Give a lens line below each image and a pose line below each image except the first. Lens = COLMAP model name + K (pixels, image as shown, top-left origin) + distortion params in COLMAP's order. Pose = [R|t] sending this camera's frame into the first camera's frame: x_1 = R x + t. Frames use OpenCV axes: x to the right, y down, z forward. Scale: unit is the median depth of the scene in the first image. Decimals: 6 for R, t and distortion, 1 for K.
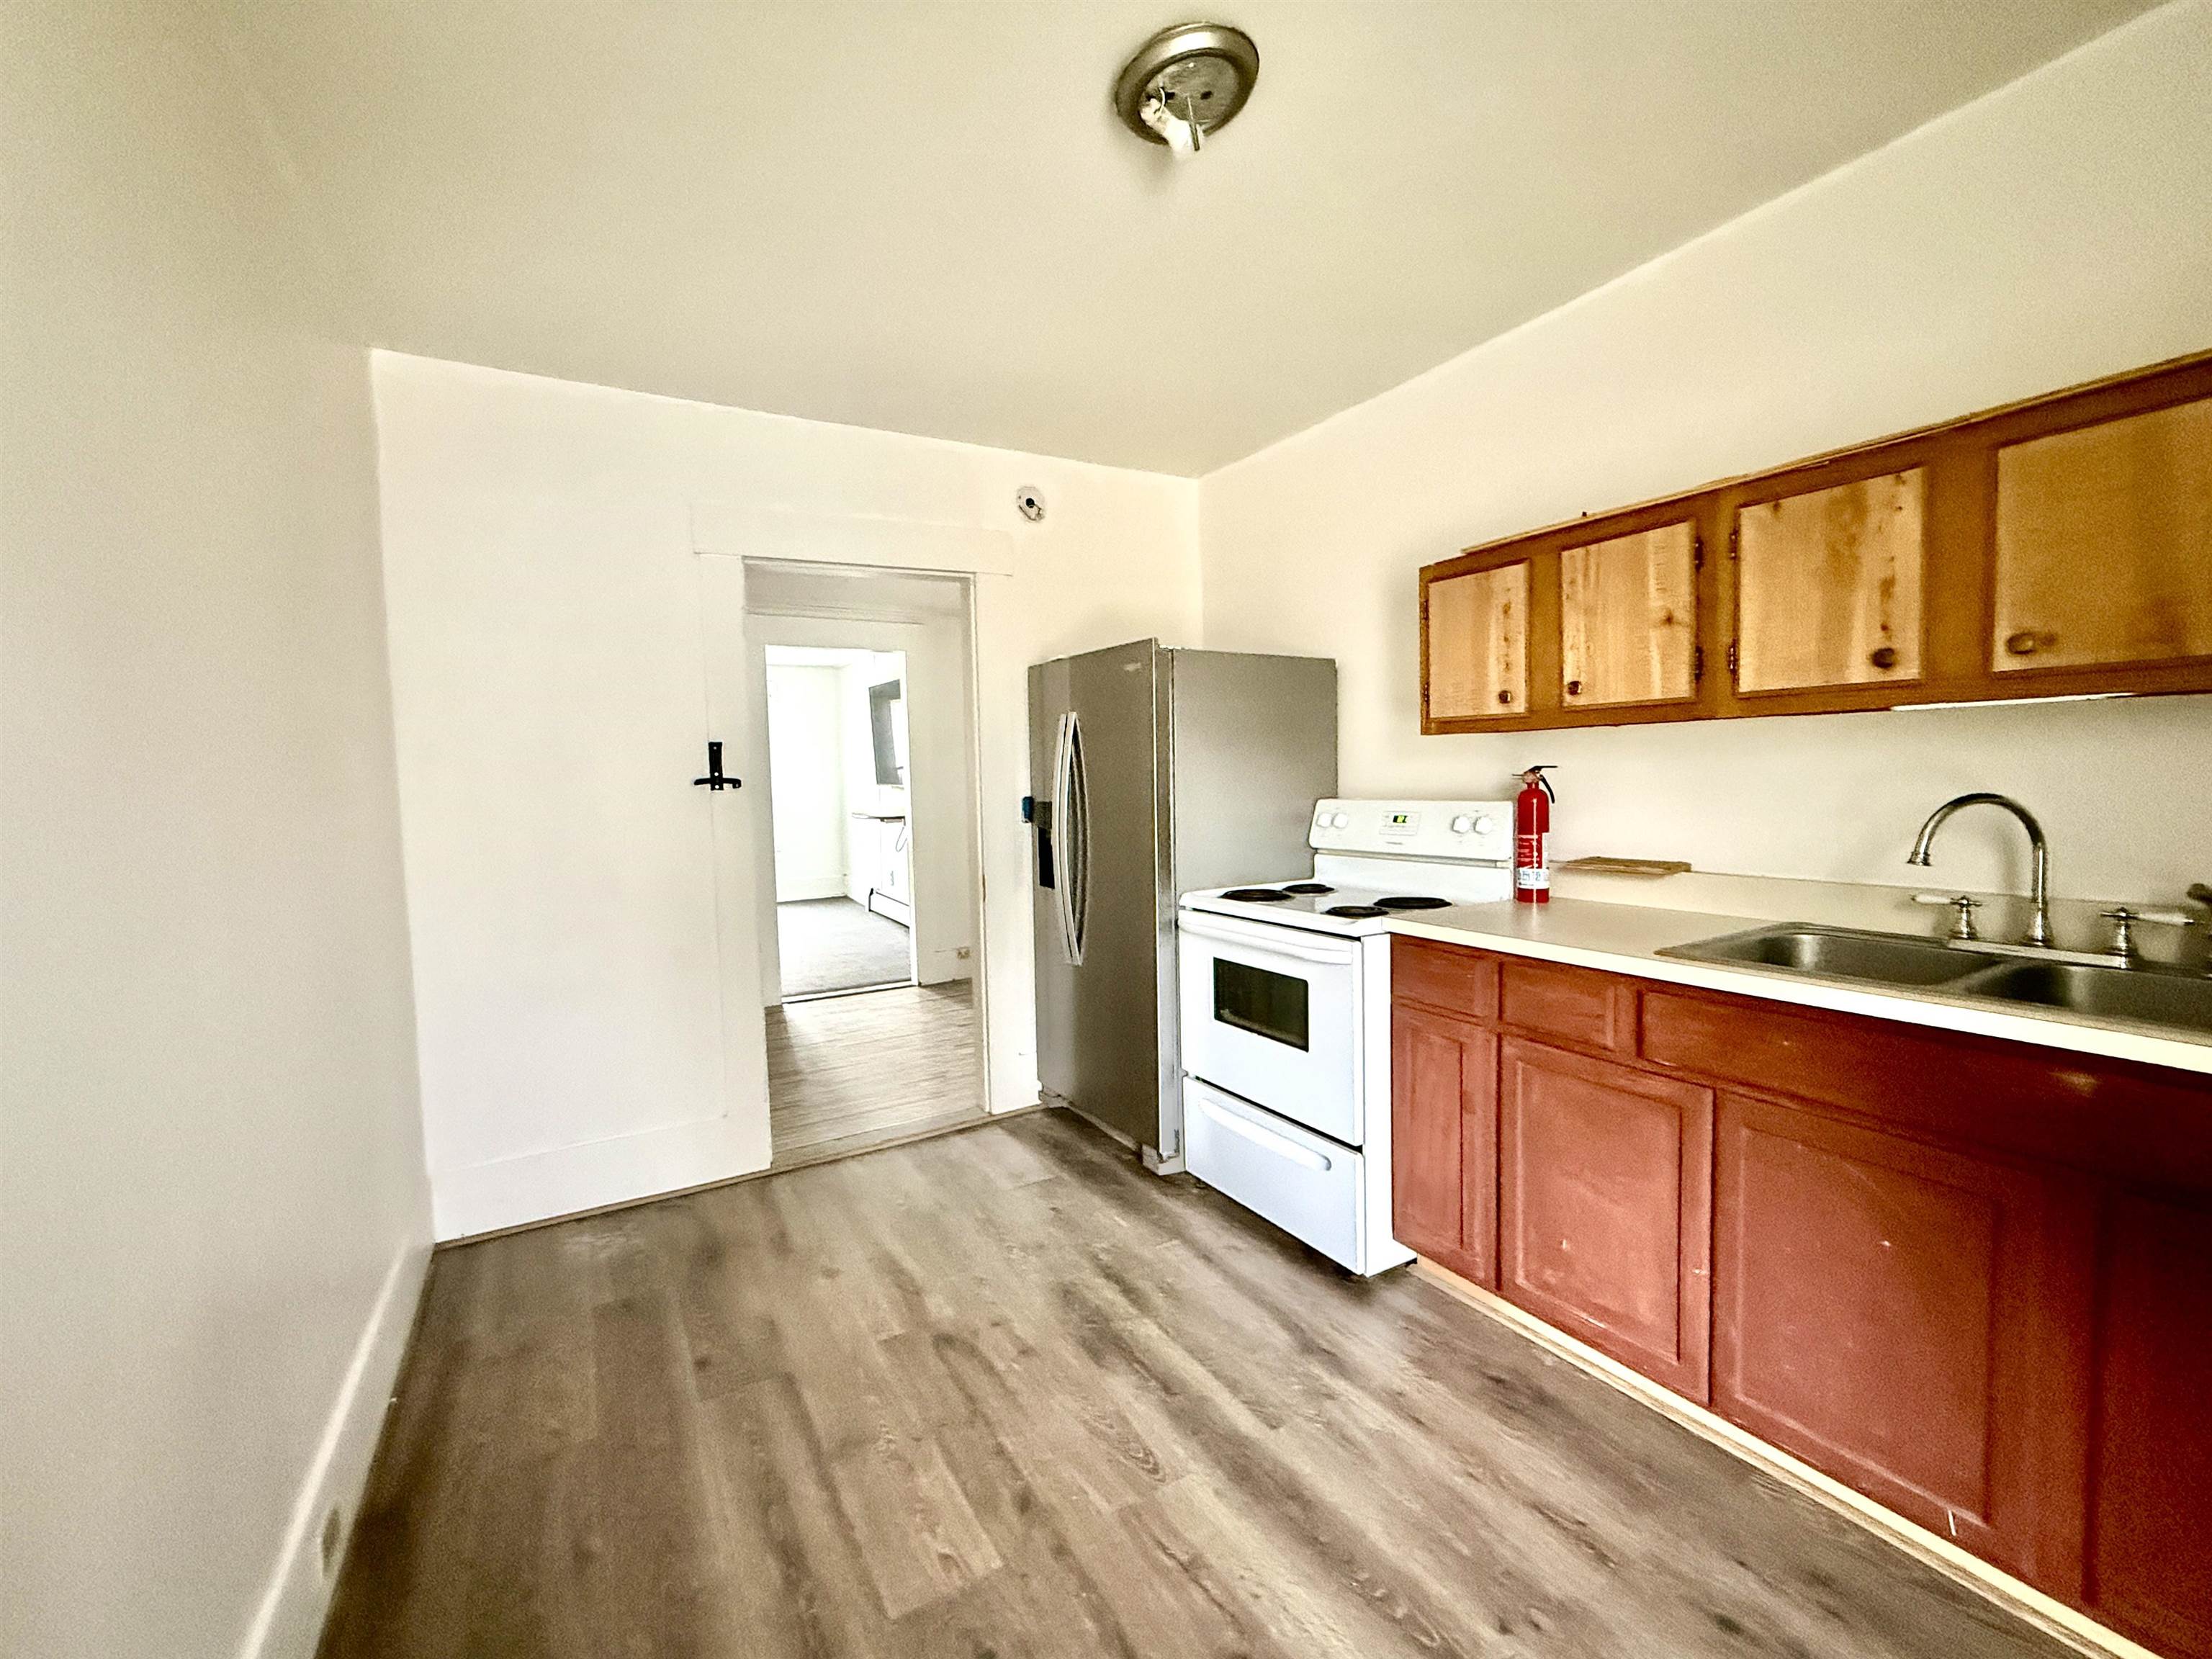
lens RADIAL K [[910.2, 0, 1106.5], [0, 910.2, 824.4], [0, 0, 1]] dist [-0.000271, -0.000056]
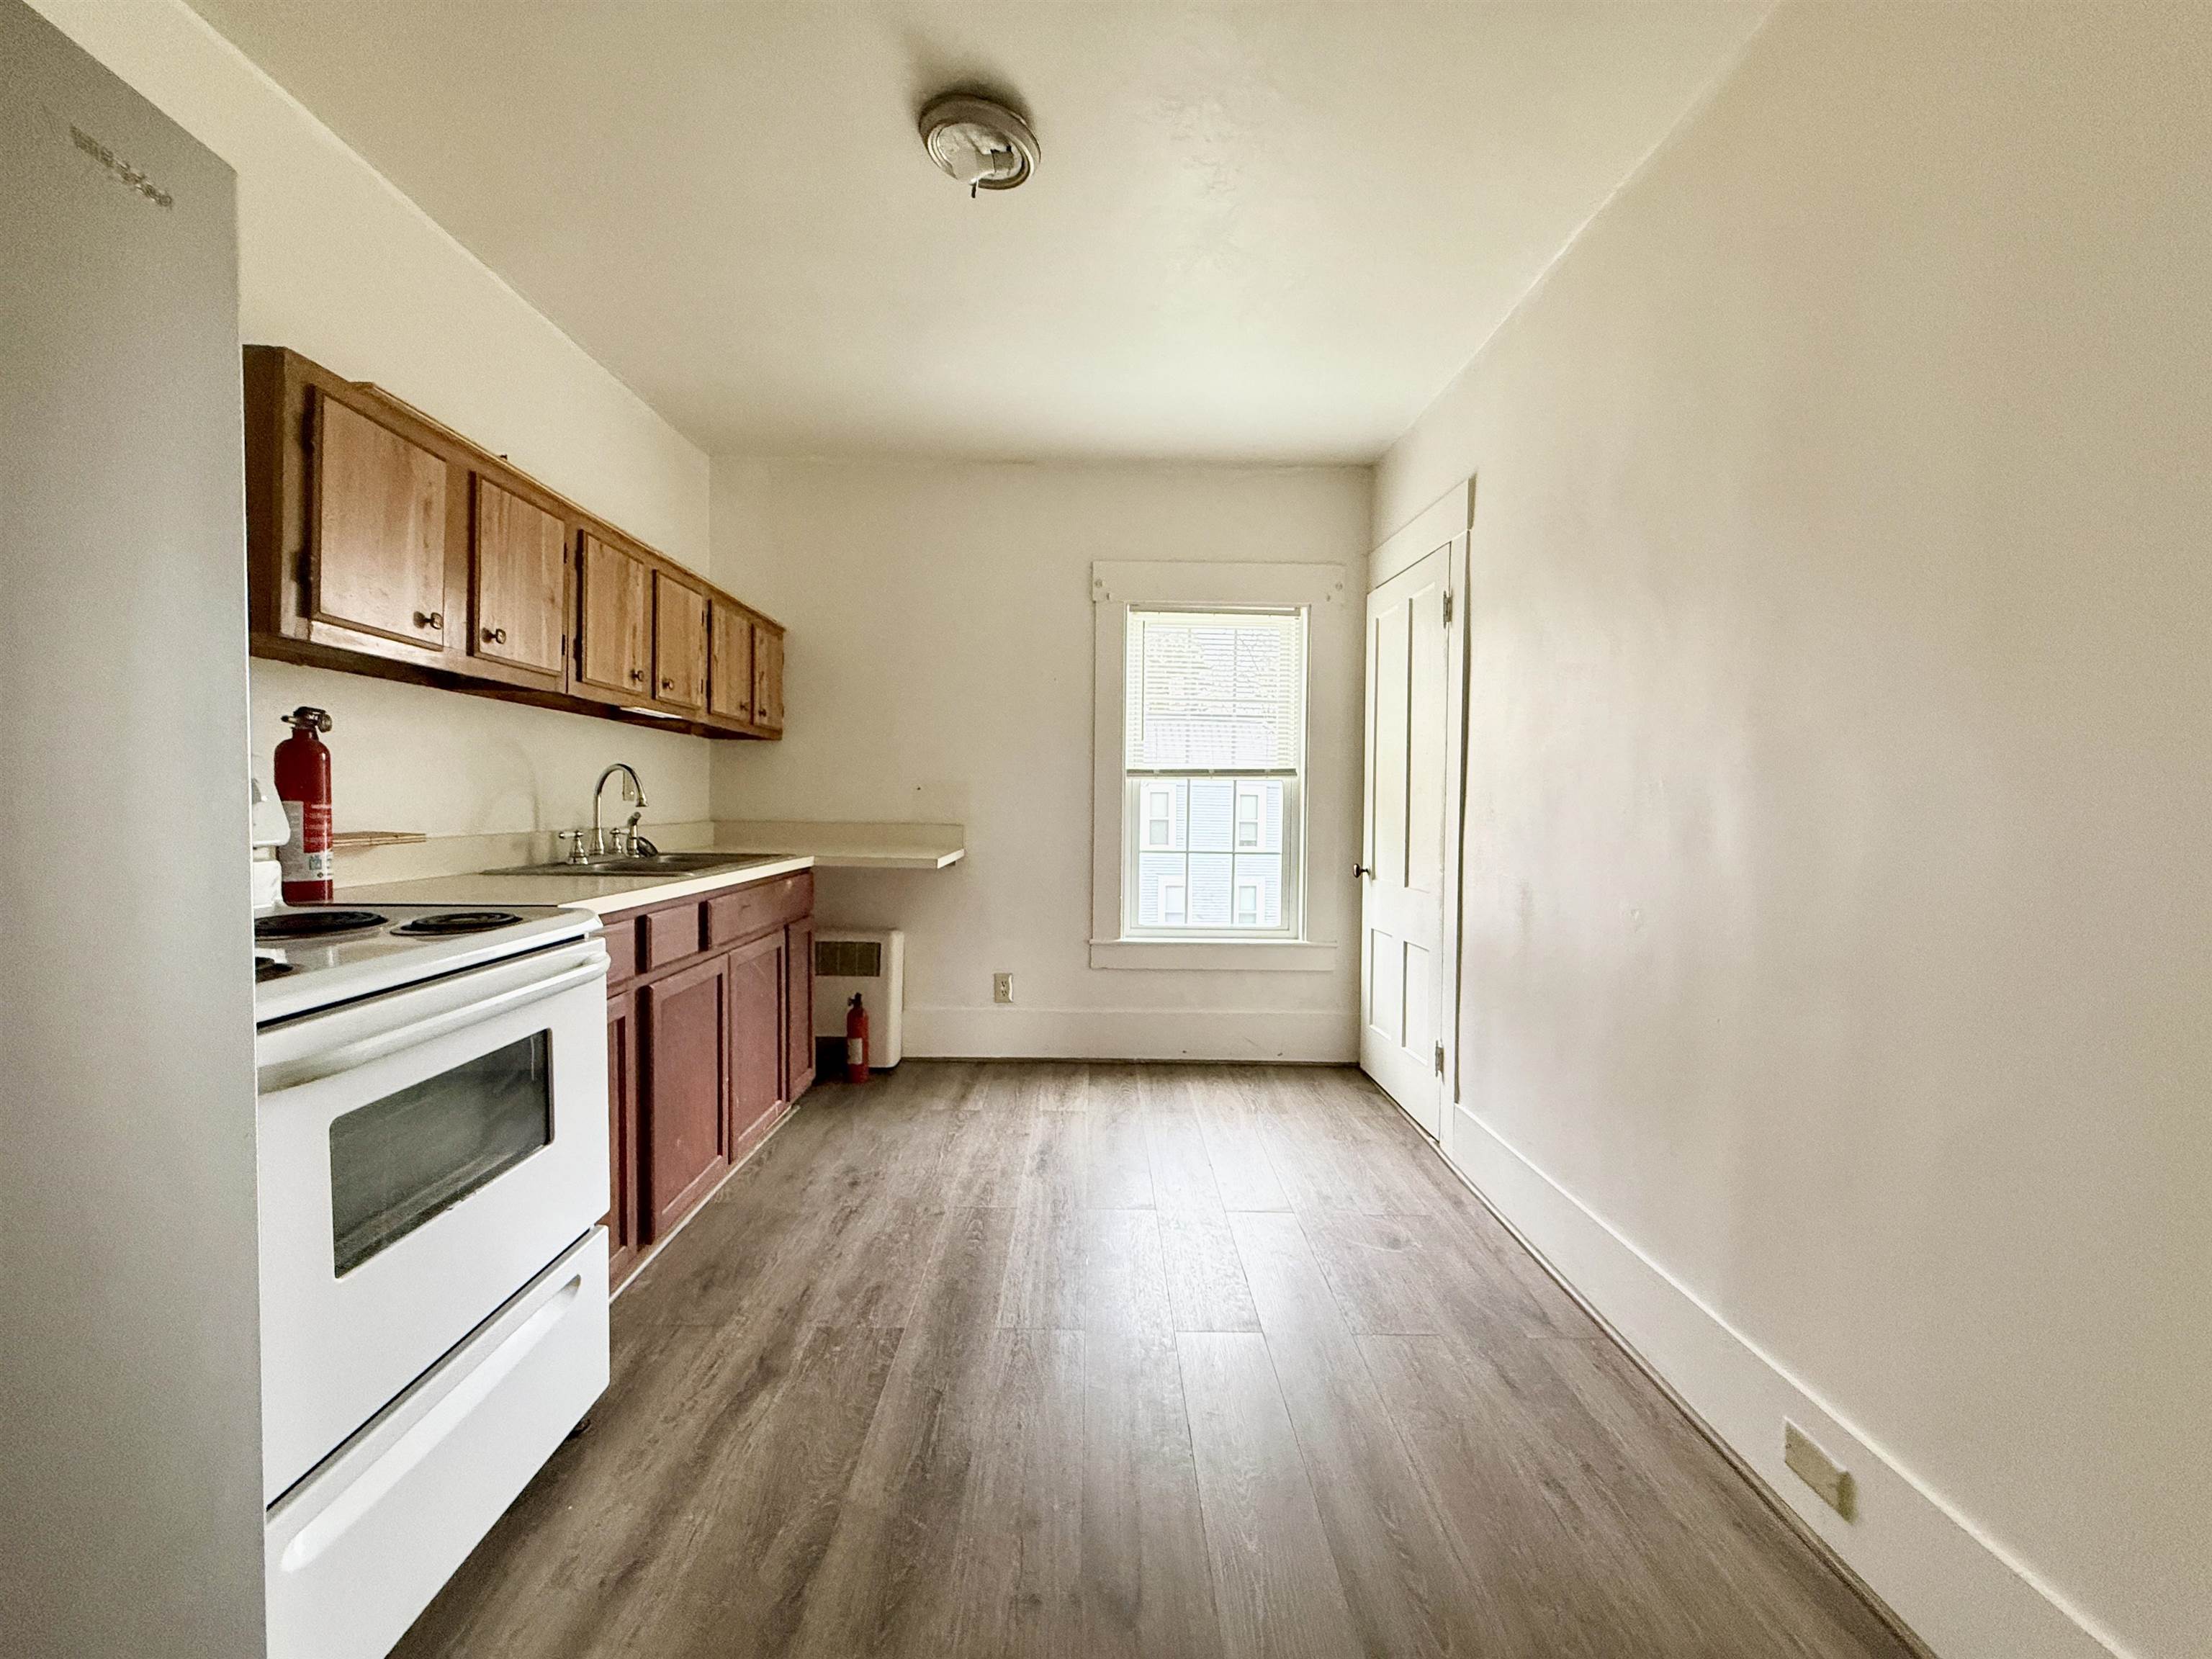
lens RADIAL K [[910.2, 0, 1106.2], [0, 910.2, 829.4], [0, 0, 1]] dist [-0.000271, -0.000056]
pose [[-0.875163, 0.001427, 0.483825, -0.481144], [0.035619, 0.997472, 0.061488, 0.010901], [-0.482514, 0.071045, -0.873002, 1.553104]]
